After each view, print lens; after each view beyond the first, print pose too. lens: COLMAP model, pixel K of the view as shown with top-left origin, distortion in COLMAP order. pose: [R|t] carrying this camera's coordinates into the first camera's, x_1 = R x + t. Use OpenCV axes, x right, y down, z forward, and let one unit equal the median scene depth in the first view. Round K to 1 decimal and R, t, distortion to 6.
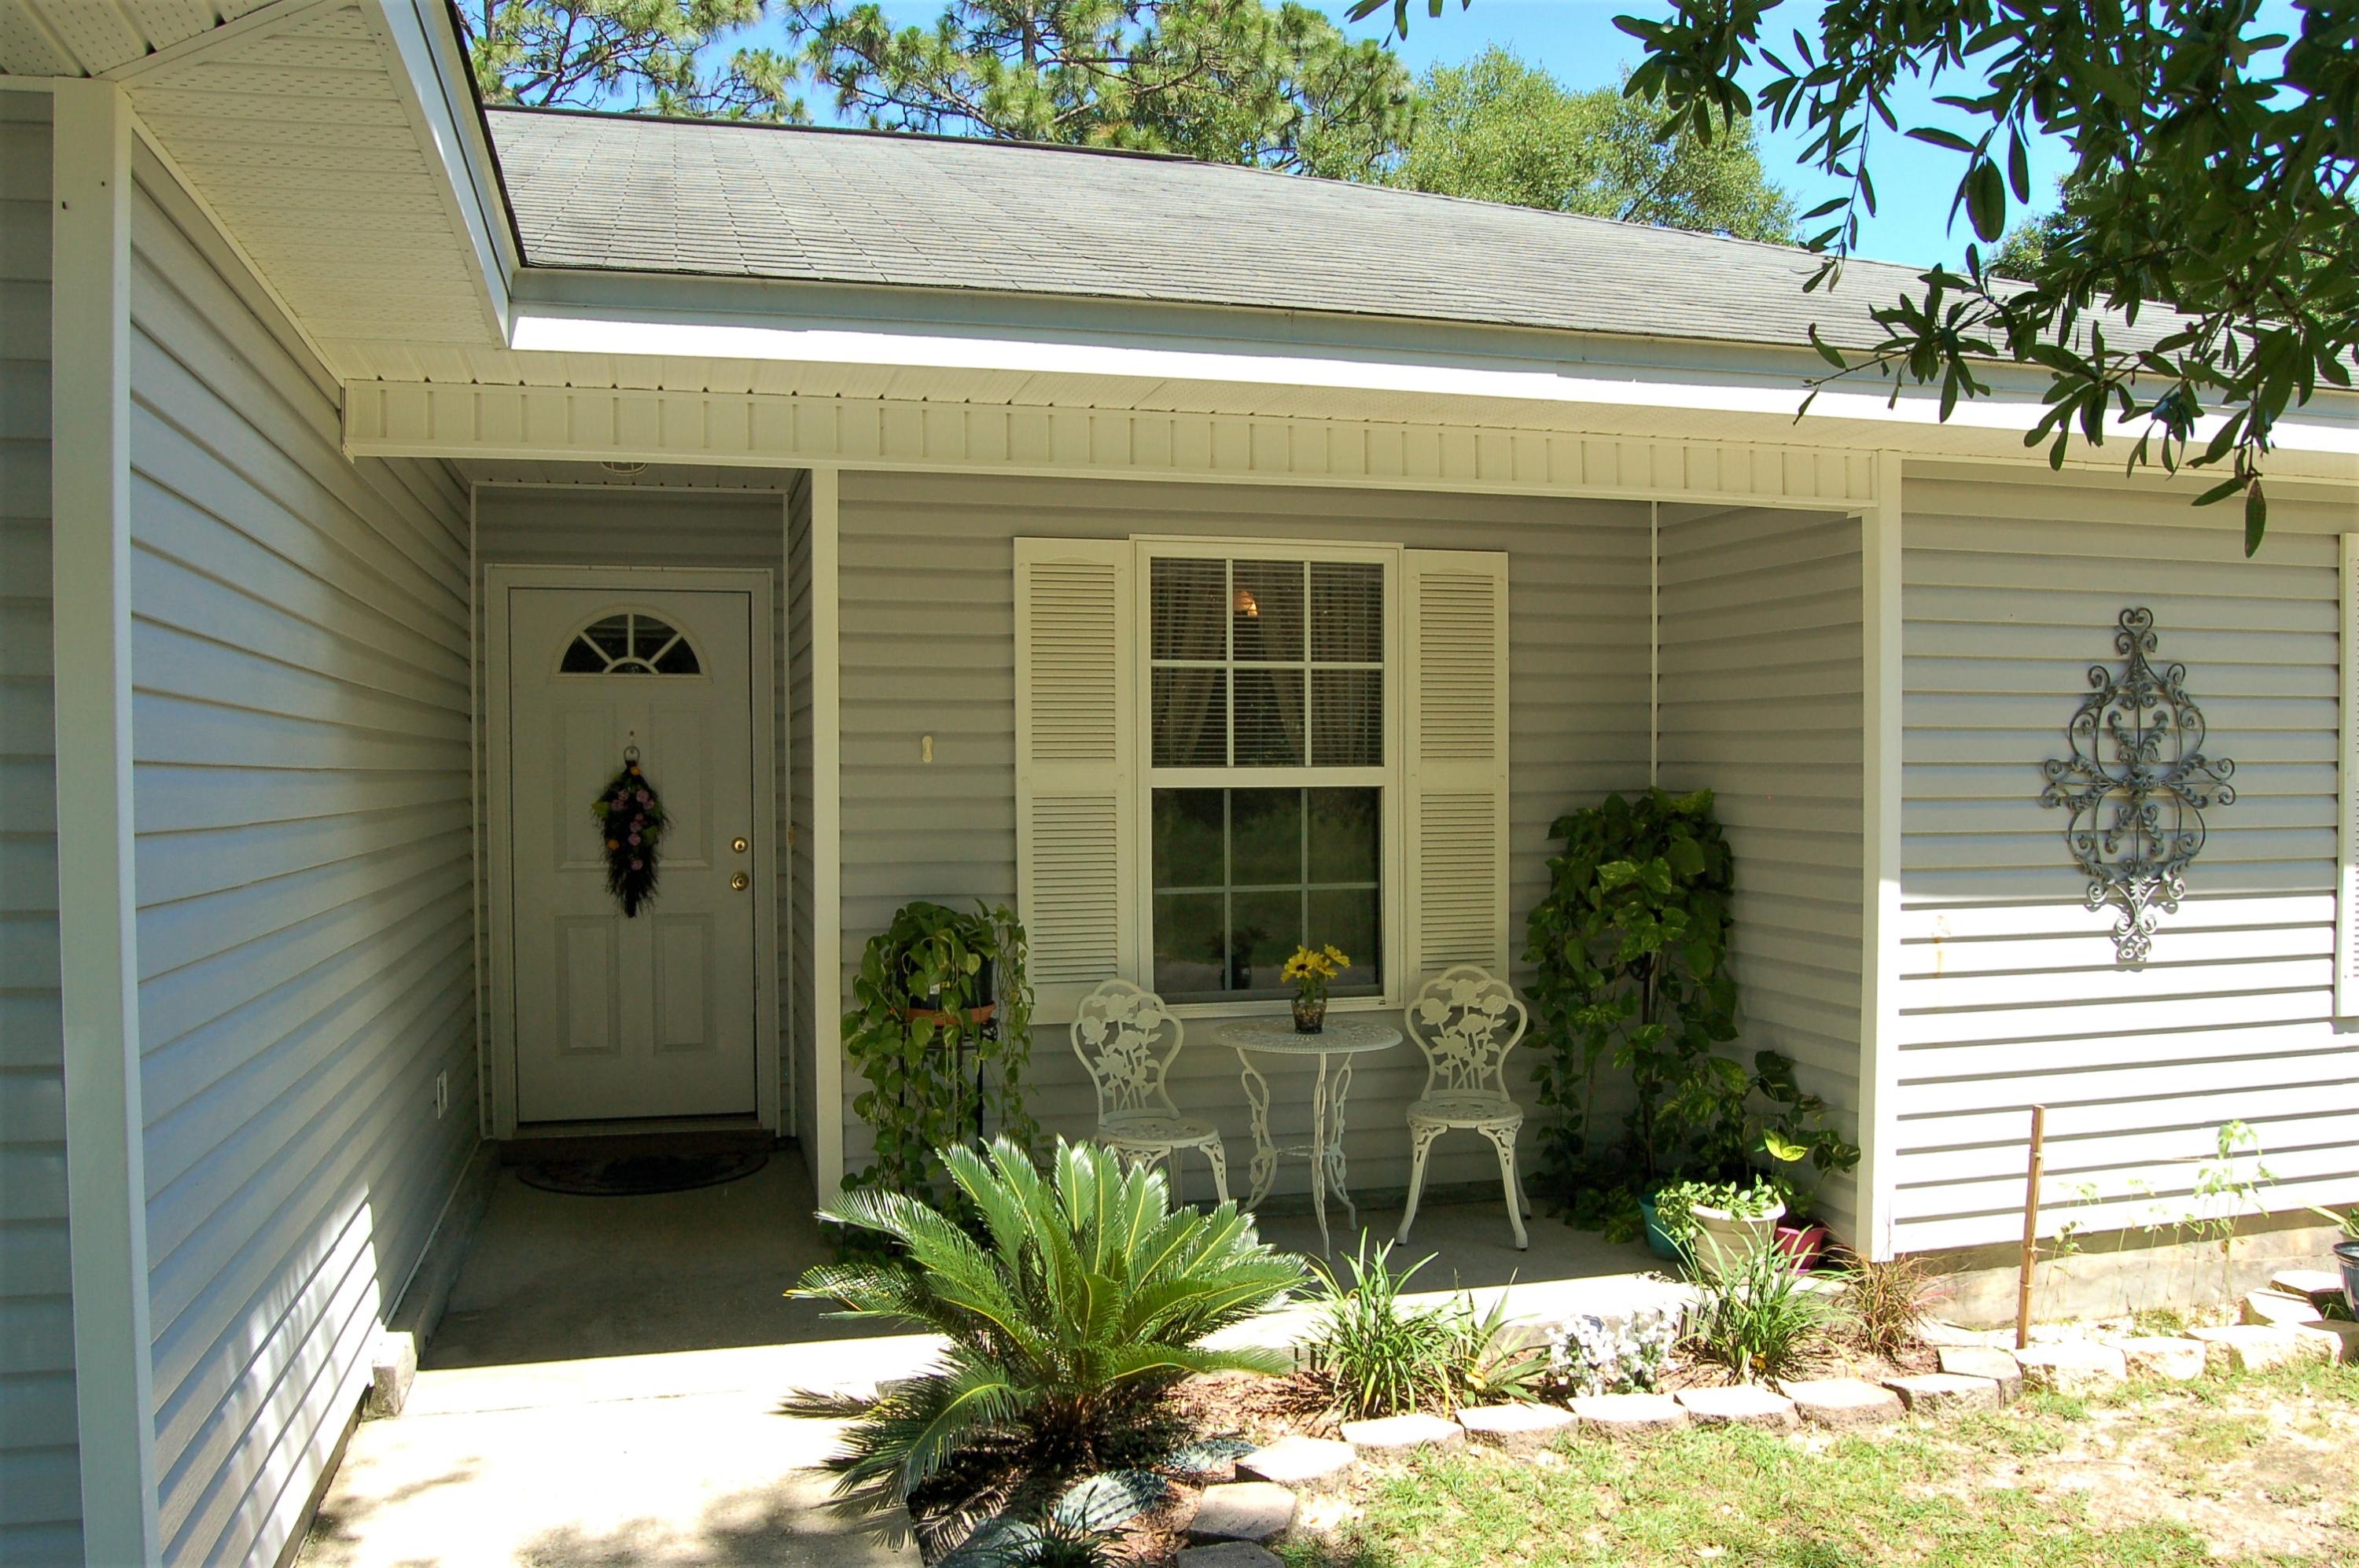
lens RADIAL K [[1852.9, 0, 1173.0], [0, 1852.9, 784.7], [0, 0, 1]] dist [-0.098879, 0.045045]
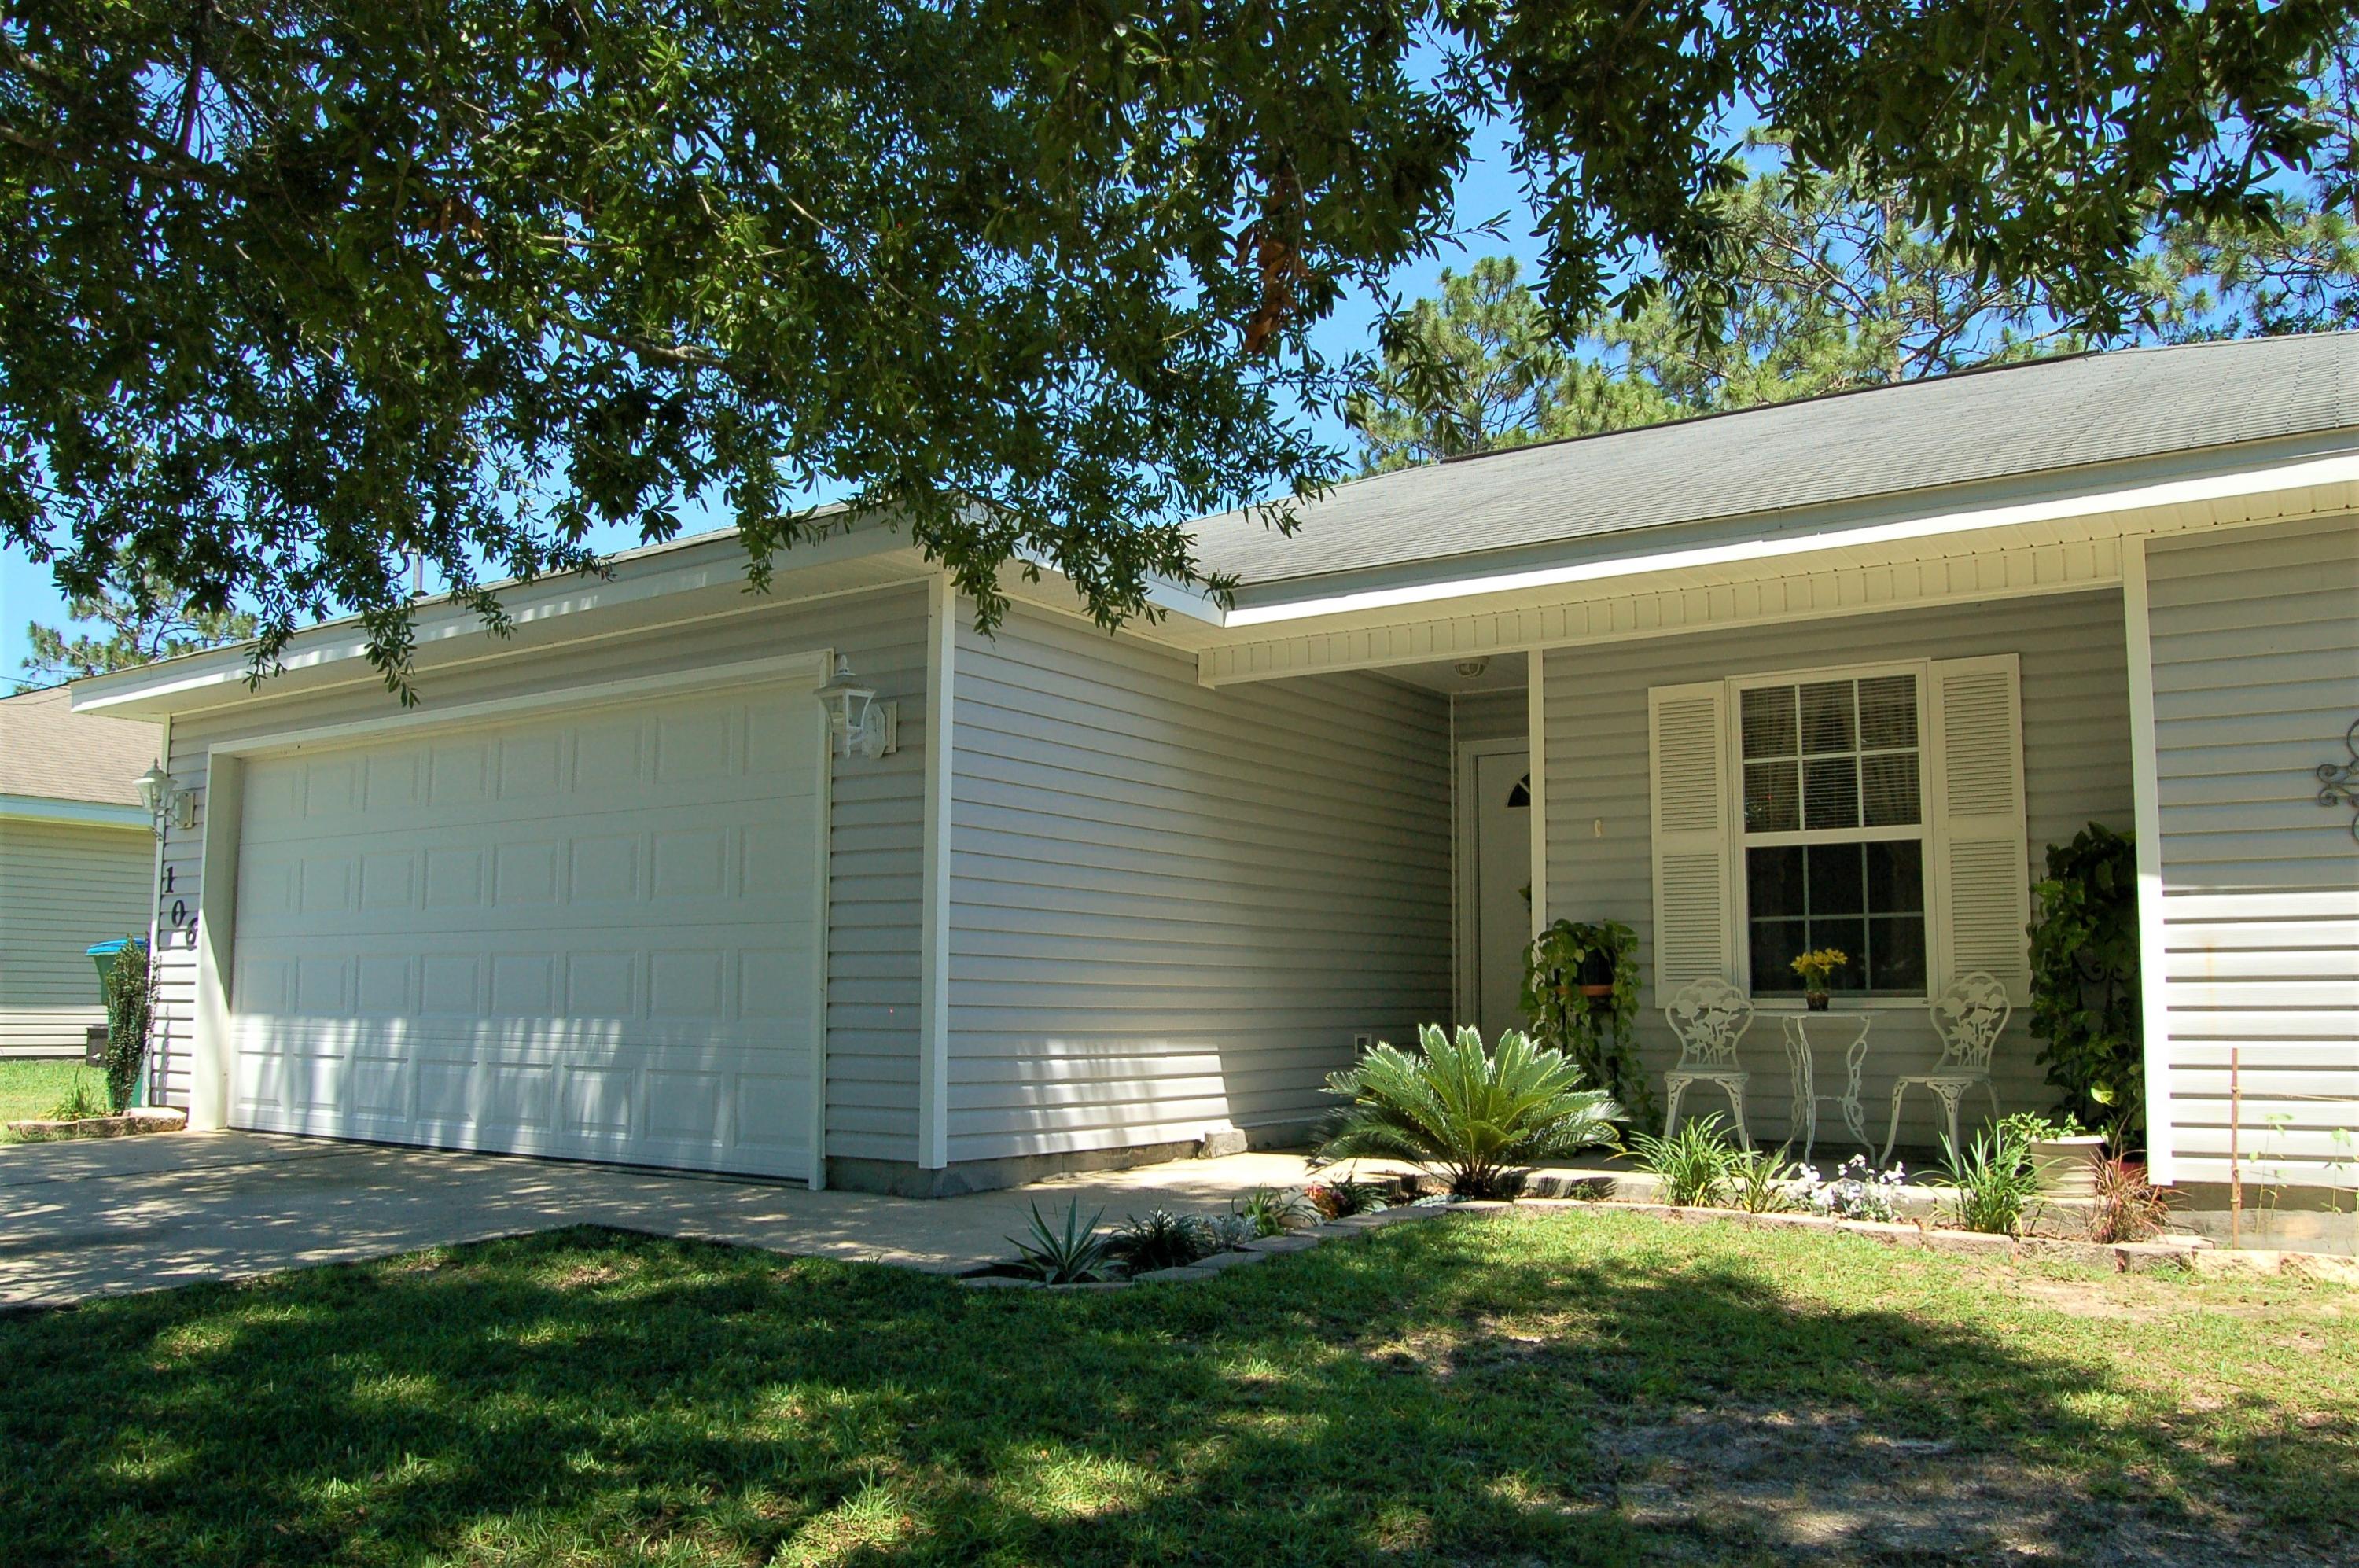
lens RADIAL K [[1852.9, 0, 1174.9], [0, 1852.9, 780.5], [0, 0, 1]] dist [-0.098879, 0.045045]
pose [[0.647940, -0.085499, -0.756878, 0.795694], [-0.011827, 0.992431, -0.122233, 0.131477], [0.761600, 0.088151, 0.642024, -0.267479]]
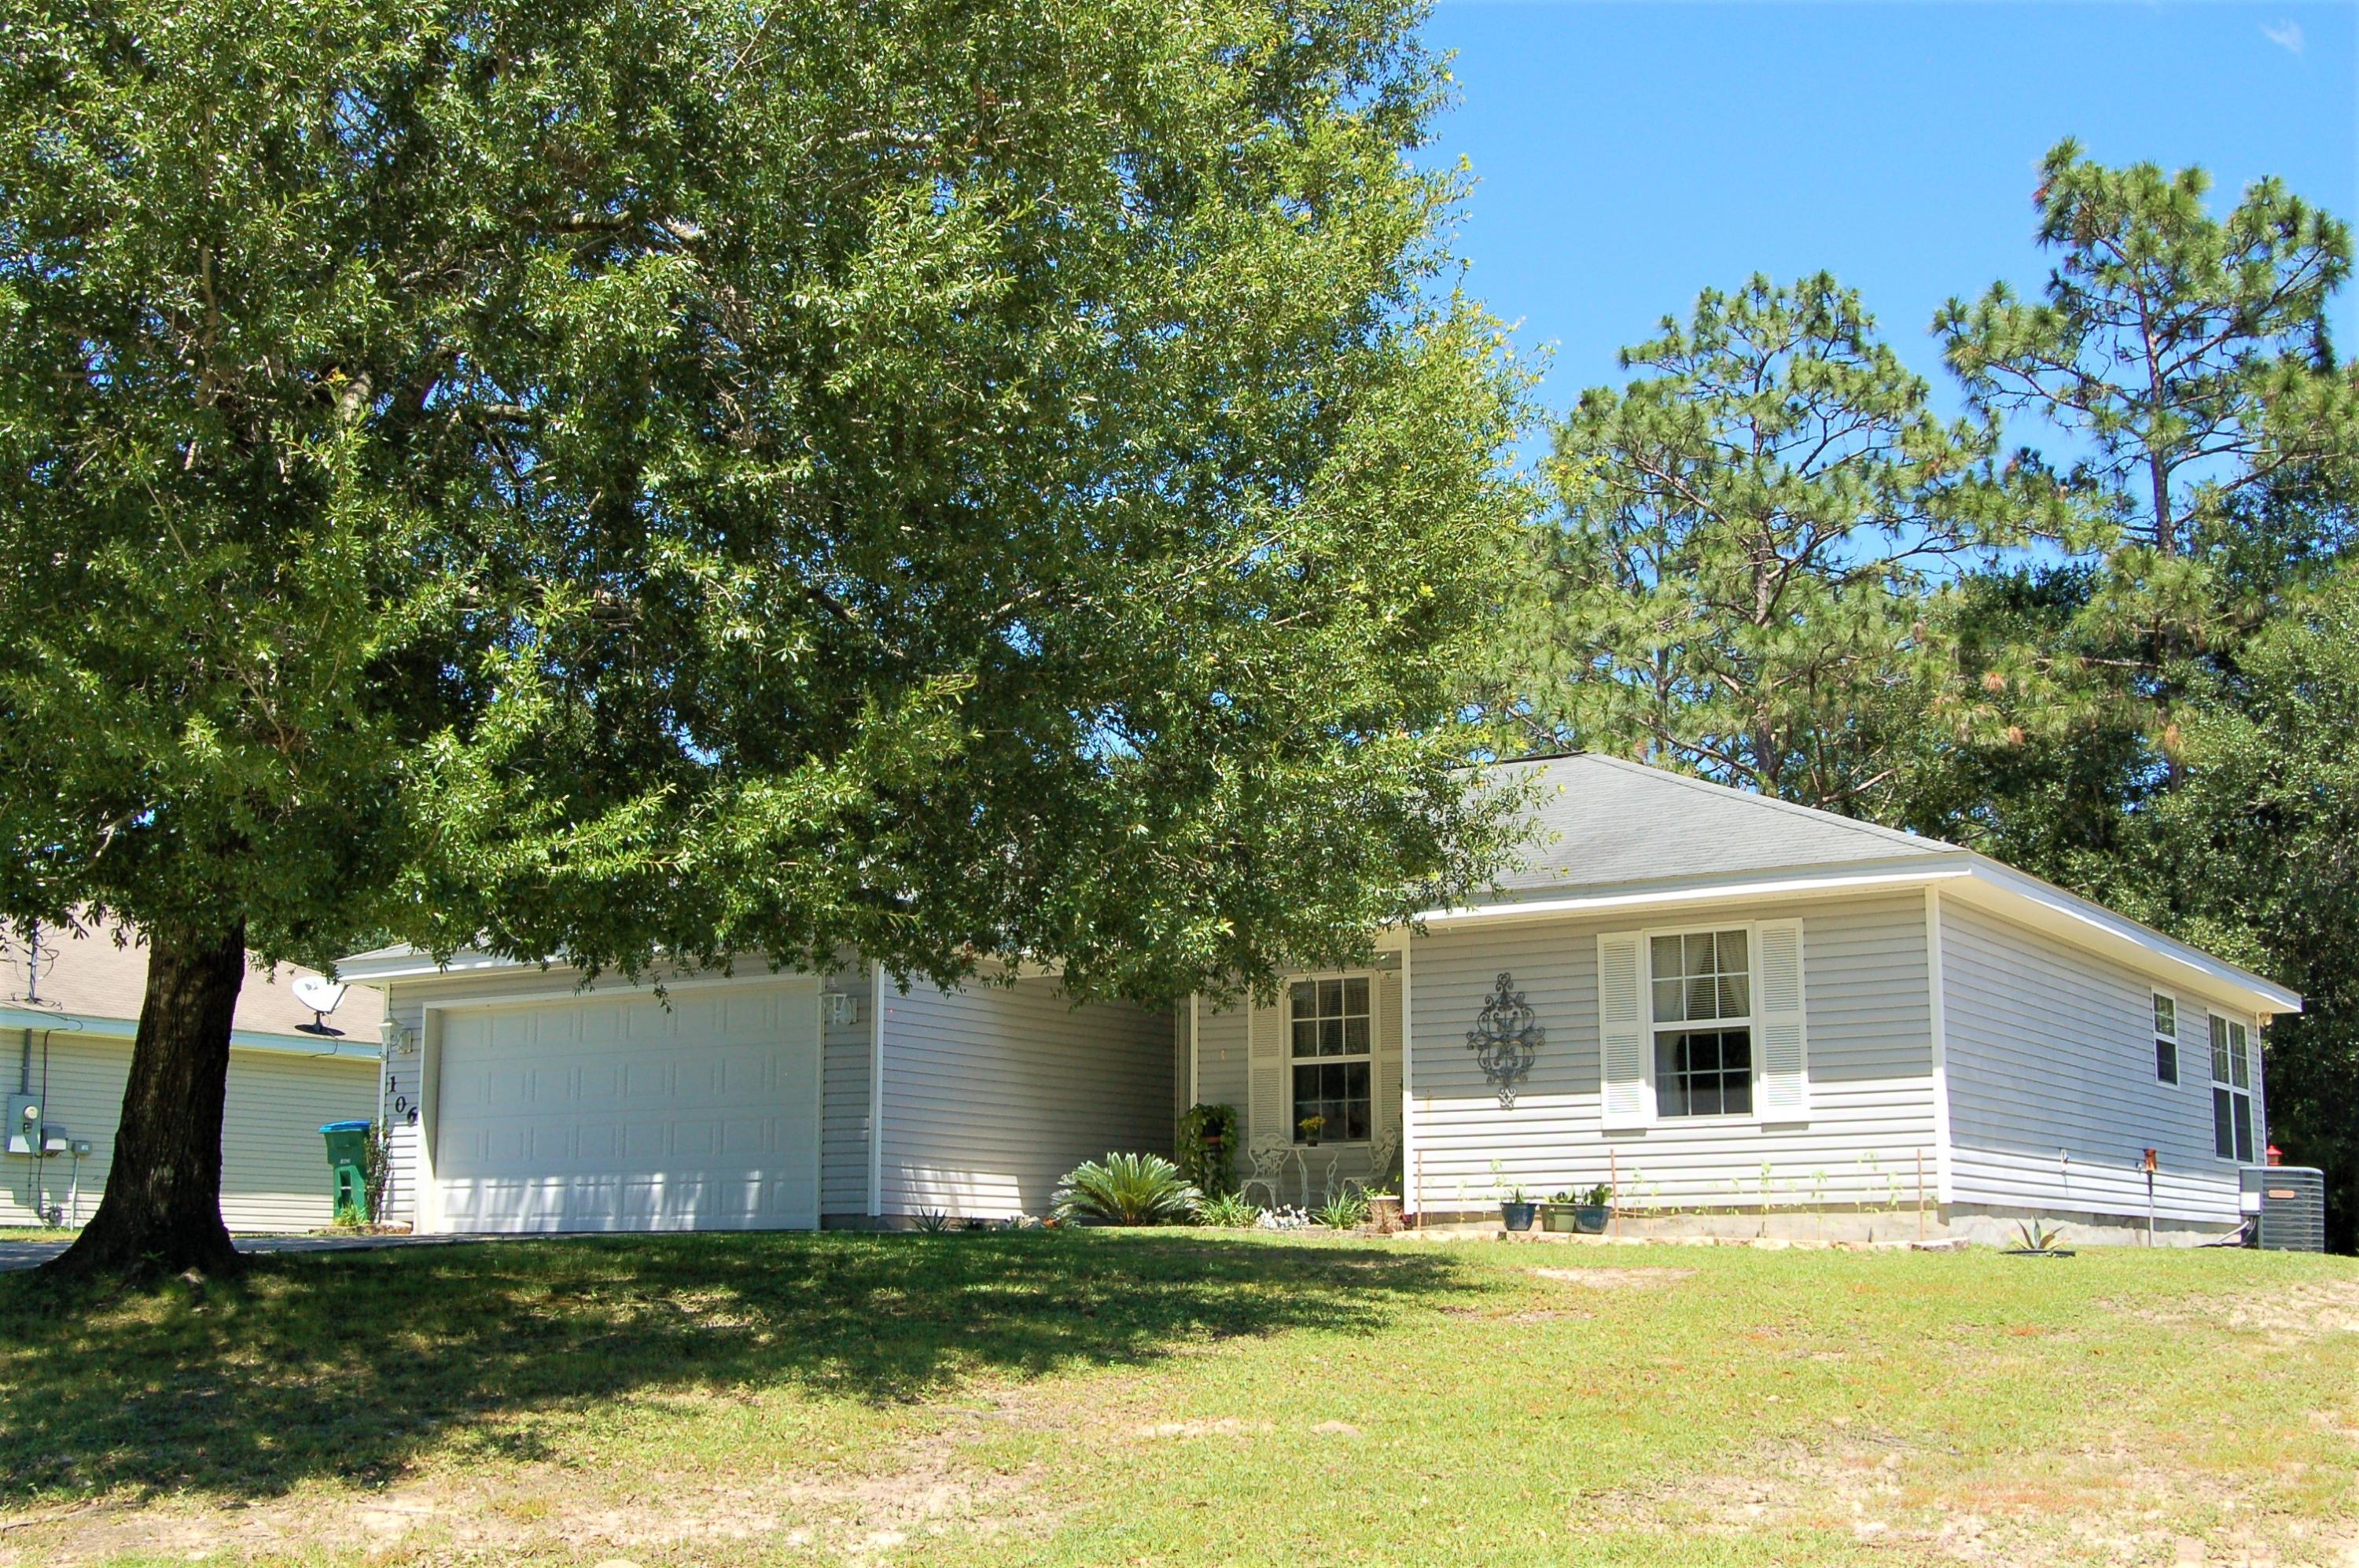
lens RADIAL K [[2718.4, 0, 1185.6], [0, 2718.4, 786.0], [0, 0, 1]] dist [-0.069679, 0.000000]
pose [[0.666055, -0.130264, -0.734440, 2.931906], [-0.008401, 0.983260, -0.182015, 0.332916], [0.745855, 0.127402, 0.653811, -1.833338]]
